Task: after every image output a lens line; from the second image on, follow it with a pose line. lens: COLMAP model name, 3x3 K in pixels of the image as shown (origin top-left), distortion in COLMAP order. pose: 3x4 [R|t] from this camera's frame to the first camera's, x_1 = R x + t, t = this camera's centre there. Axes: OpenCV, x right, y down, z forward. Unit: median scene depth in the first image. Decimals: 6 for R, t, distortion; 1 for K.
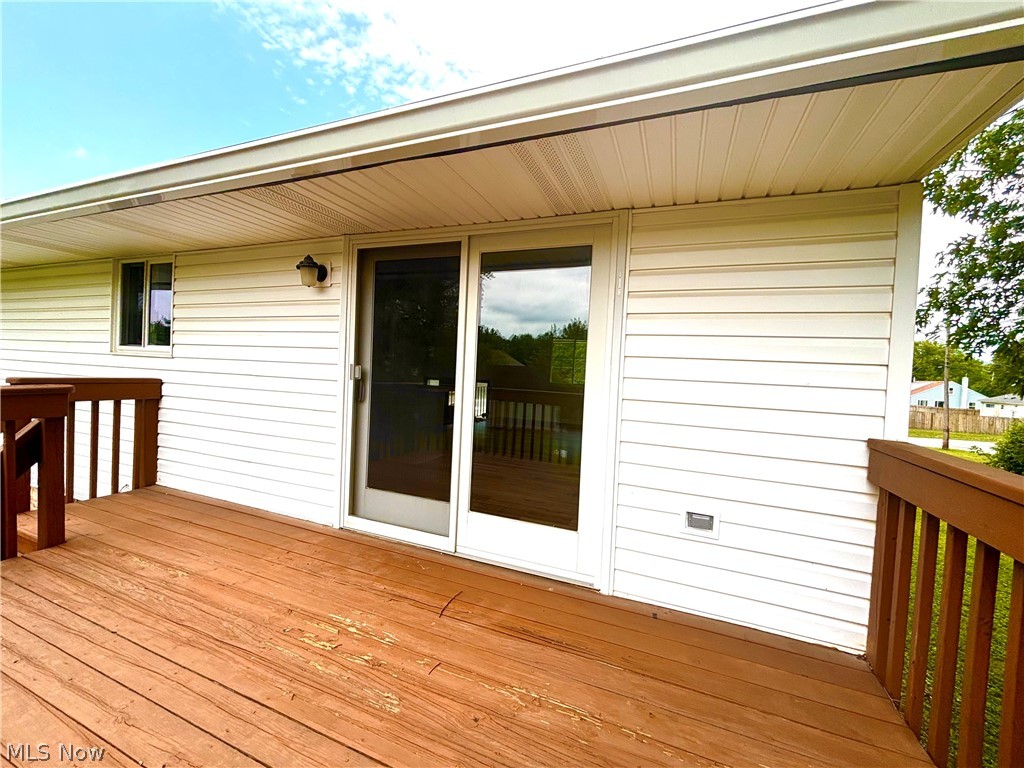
lens RADIAL K [[417.3, 0, 512.0], [0, 417.3, 384.0], [0, 0, 1]] dist [0.003144, 0.000335]
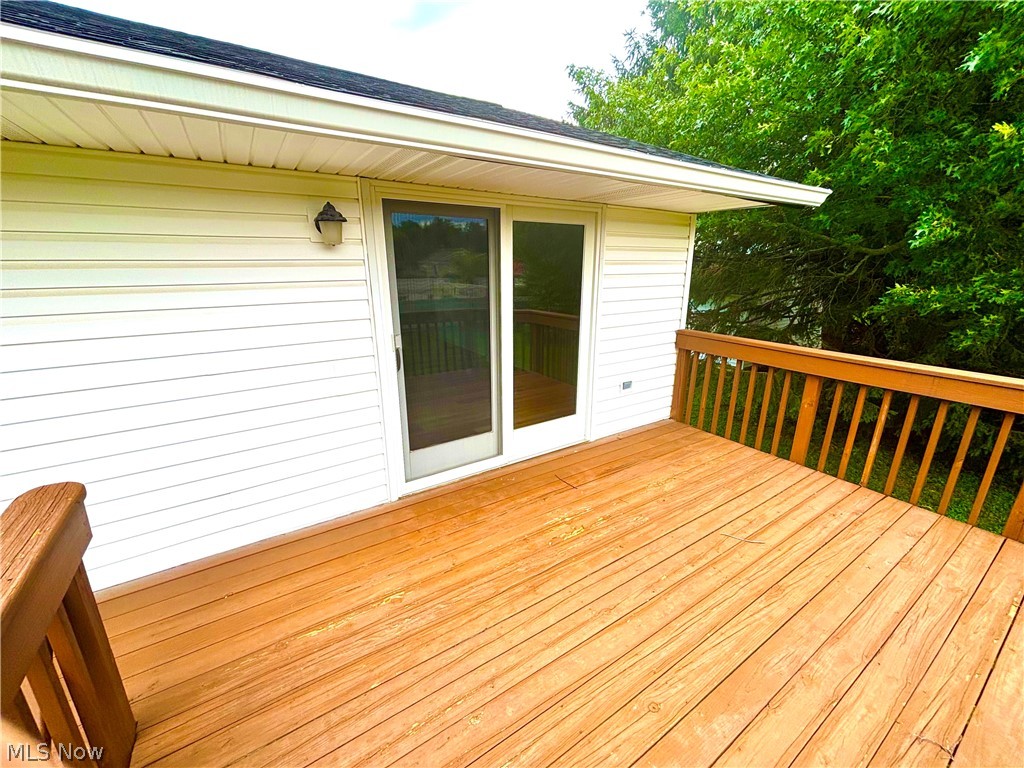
lens RADIAL K [[417.3, 0, 512.0], [0, 417.3, 384.0], [0, 0, 1]] dist [0.003144, 0.000335]
pose [[0.568742, -0.275693, 0.774936, -1.273615], [0.048164, 0.951699, 0.303230, -0.272169], [-0.821105, -0.135136, 0.554550, 0.349332]]
